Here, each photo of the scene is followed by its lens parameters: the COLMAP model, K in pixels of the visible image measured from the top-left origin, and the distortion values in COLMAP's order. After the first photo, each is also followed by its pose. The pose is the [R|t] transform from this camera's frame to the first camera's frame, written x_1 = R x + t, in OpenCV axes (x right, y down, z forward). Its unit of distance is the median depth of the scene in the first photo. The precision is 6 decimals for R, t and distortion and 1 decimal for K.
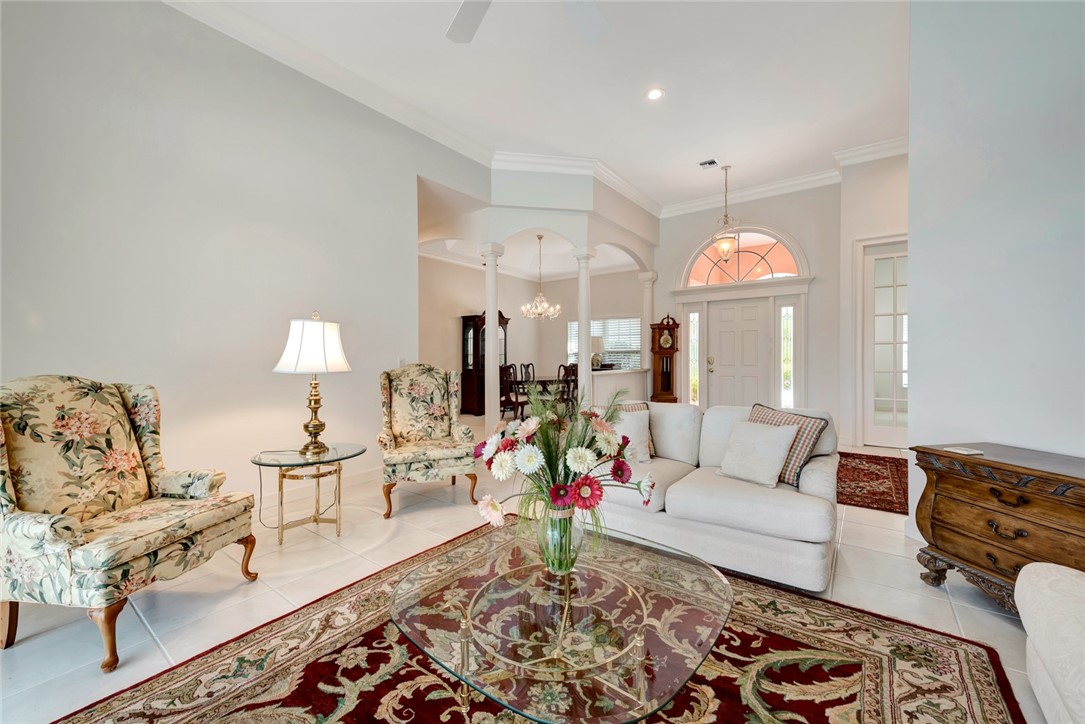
lens RADIAL K [[425.7, 0, 534.1], [0, 425.7, 358.9], [0, 0, 1]] dist [0.003110, -0.000249]
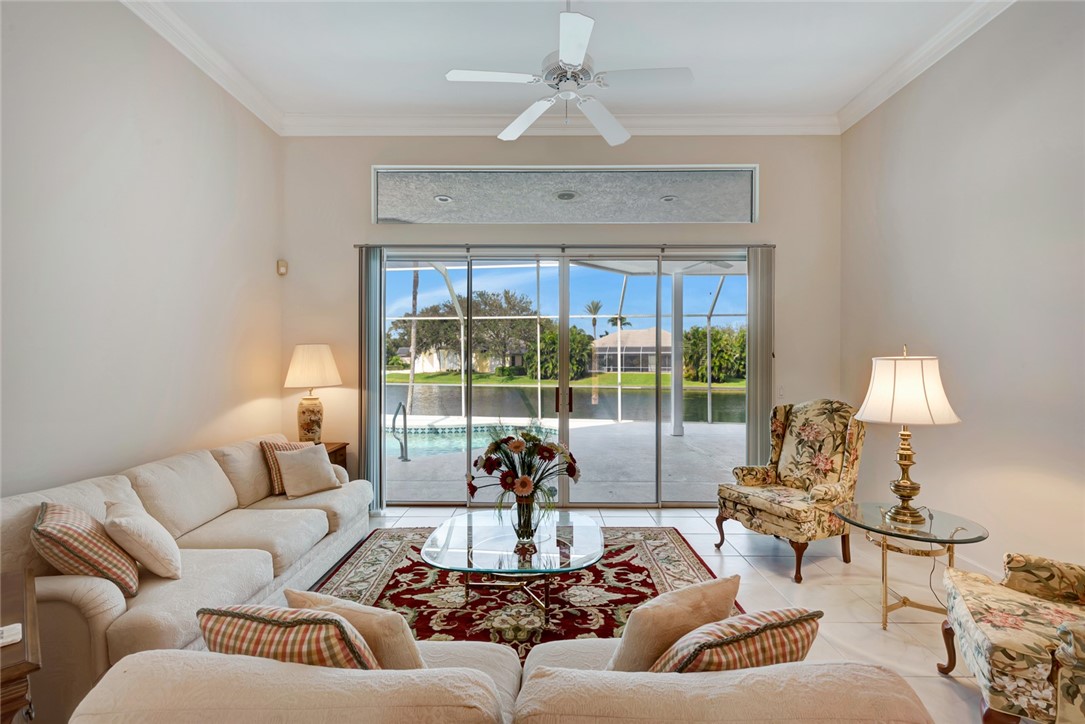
lens RADIAL K [[517.6, 0, 544.1], [0, 517.6, 358.7], [0, 0, 1]] dist [-0.001928, 0.000000]
pose [[-0.797366, 0.015291, -0.603302, 1.147275], [0.007695, 0.999855, 0.015171, -0.197763], [0.603447, 0.007455, -0.797368, 2.577462]]
